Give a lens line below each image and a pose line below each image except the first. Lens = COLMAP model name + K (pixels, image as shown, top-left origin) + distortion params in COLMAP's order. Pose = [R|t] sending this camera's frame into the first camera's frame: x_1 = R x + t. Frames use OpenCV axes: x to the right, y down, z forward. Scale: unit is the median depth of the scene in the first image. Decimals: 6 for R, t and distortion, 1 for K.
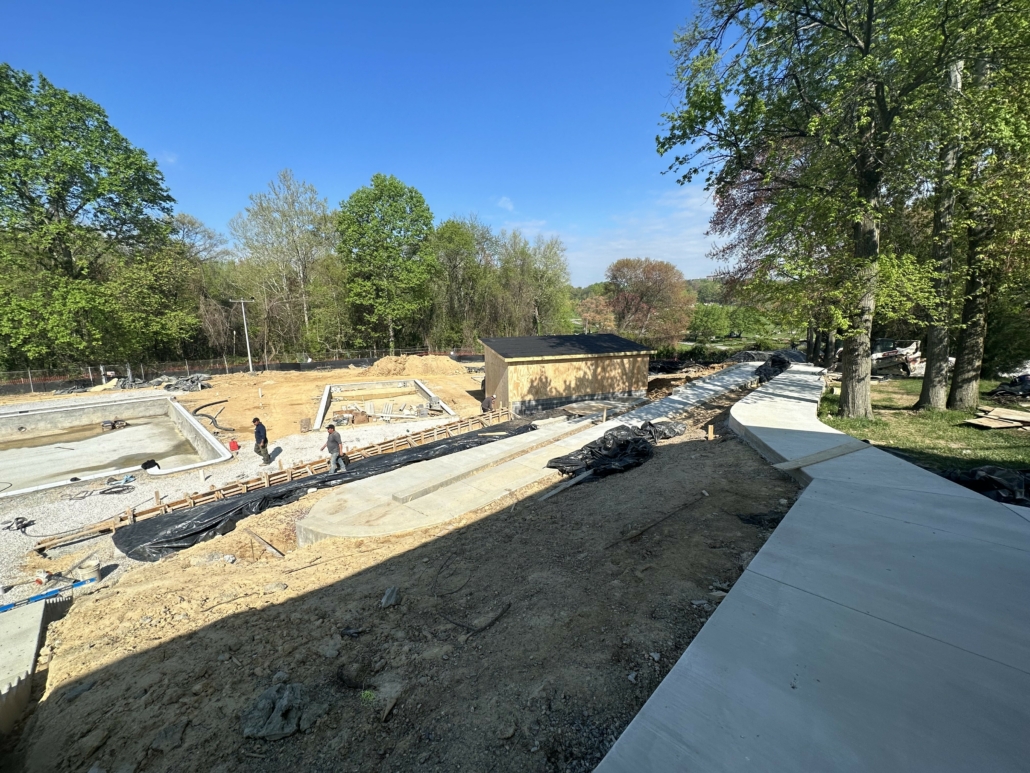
lens RADIAL K [[409.1, 0, 512.2], [0, 409.1, 385.2], [0, 0, 1]] dist [-0.003720, 0.000805]
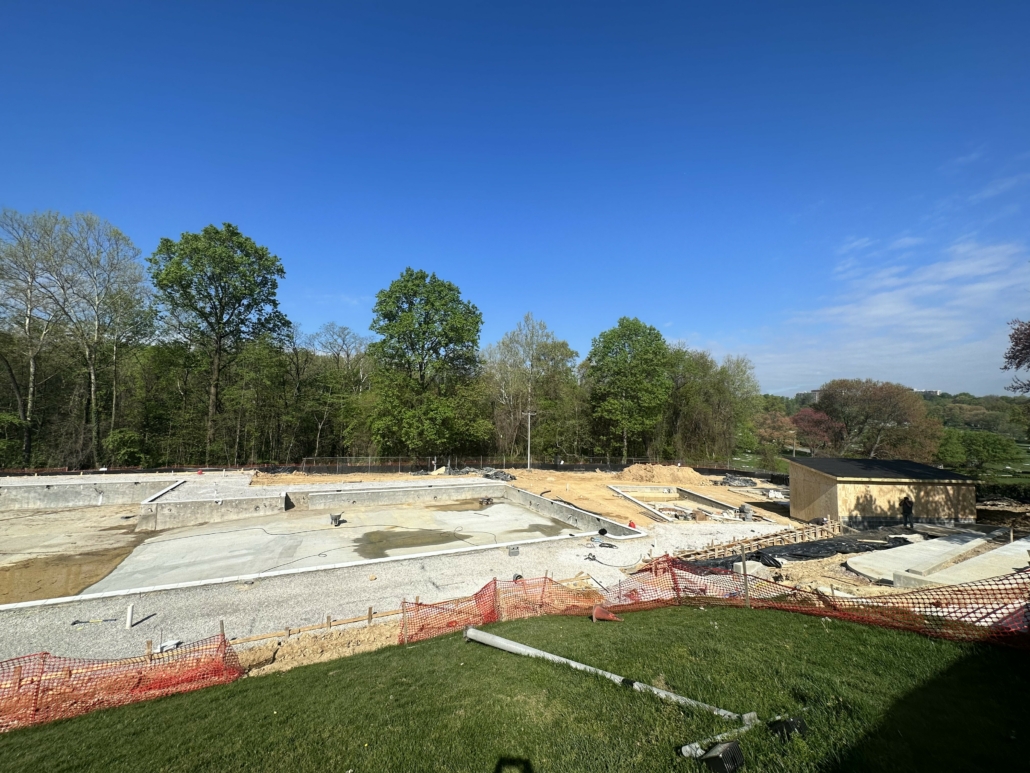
lens RADIAL K [[409.1, 0, 515.1], [0, 409.1, 385.6], [0, 0, 1]] dist [-0.003720, 0.000805]
pose [[0.950349, 0.012789, -0.310924, -0.475610], [-0.092036, 0.966007, -0.241578, 0.045113], [0.297265, 0.258200, 0.919220, -0.393049]]
